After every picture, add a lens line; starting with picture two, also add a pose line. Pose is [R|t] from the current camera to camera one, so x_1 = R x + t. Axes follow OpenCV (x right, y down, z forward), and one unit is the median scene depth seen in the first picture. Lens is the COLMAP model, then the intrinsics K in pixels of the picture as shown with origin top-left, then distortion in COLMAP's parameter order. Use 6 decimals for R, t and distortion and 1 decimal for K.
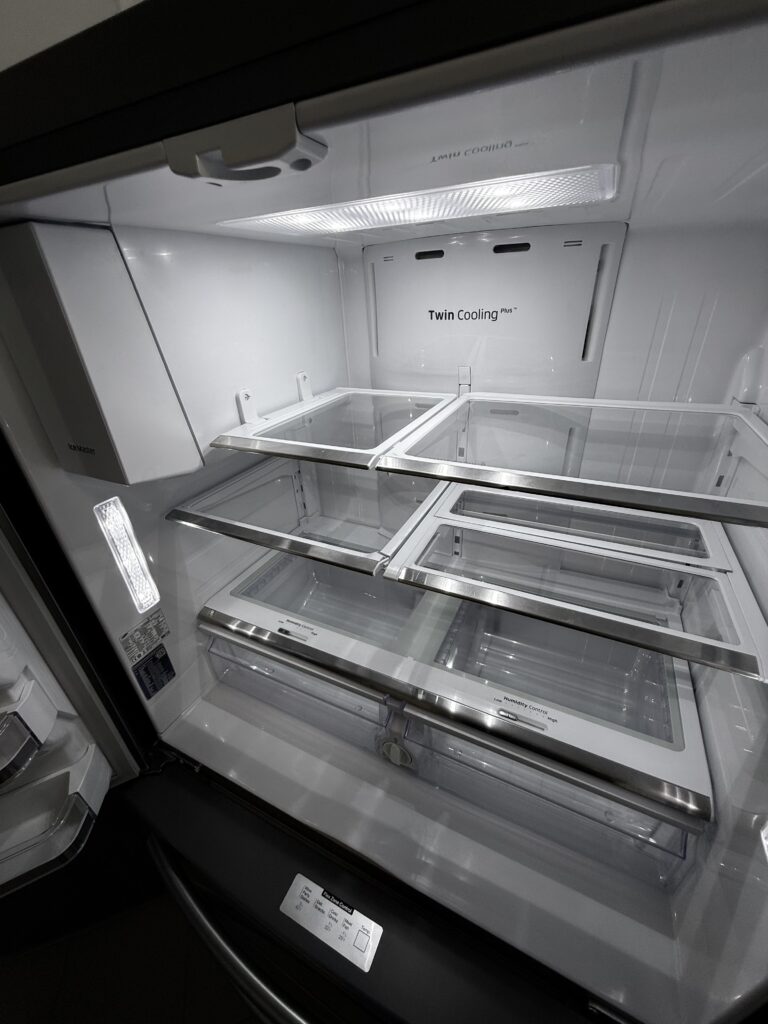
lens RADIAL K [[410.8, 0, 378.3], [0, 410.8, 496.9], [0, 0, 1]] dist [0.008509, -0.000116]
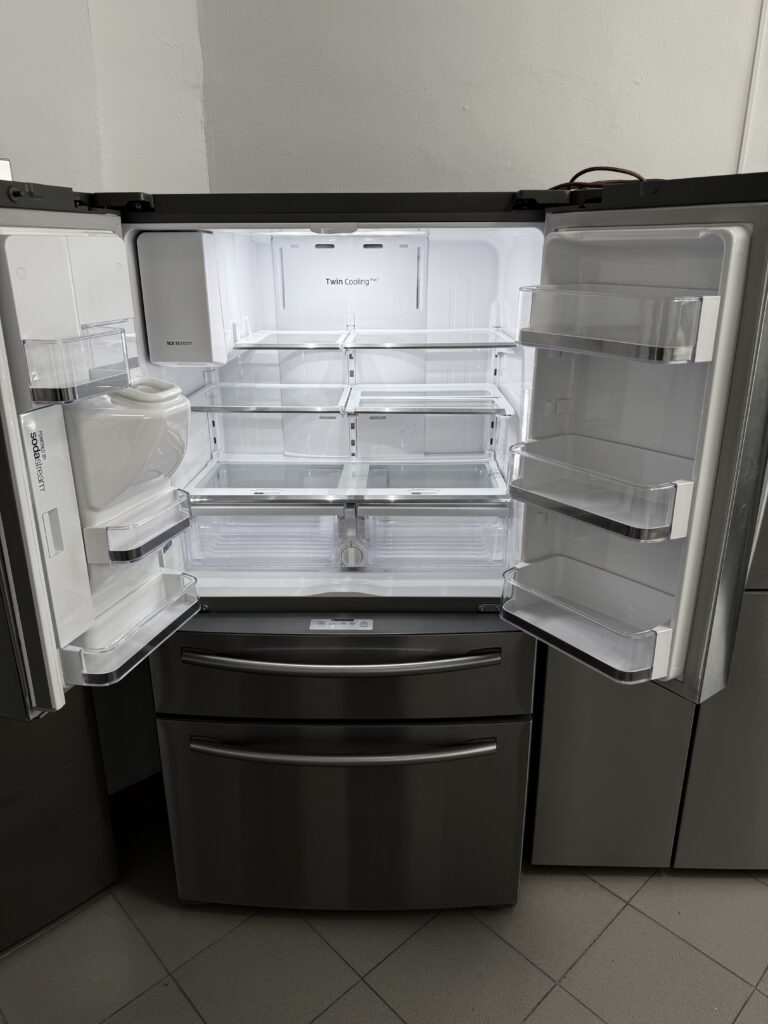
lens RADIAL K [[711.0, 0, 385.0], [0, 711.0, 497.8], [0, 0, 1]] dist [0.003524, 0.001017]
pose [[0.899980, -0.099830, 0.424347, -0.941934], [0.162642, 0.980033, -0.114382, 0.740488], [-0.404455, 0.171959, 0.898246, -1.437947]]
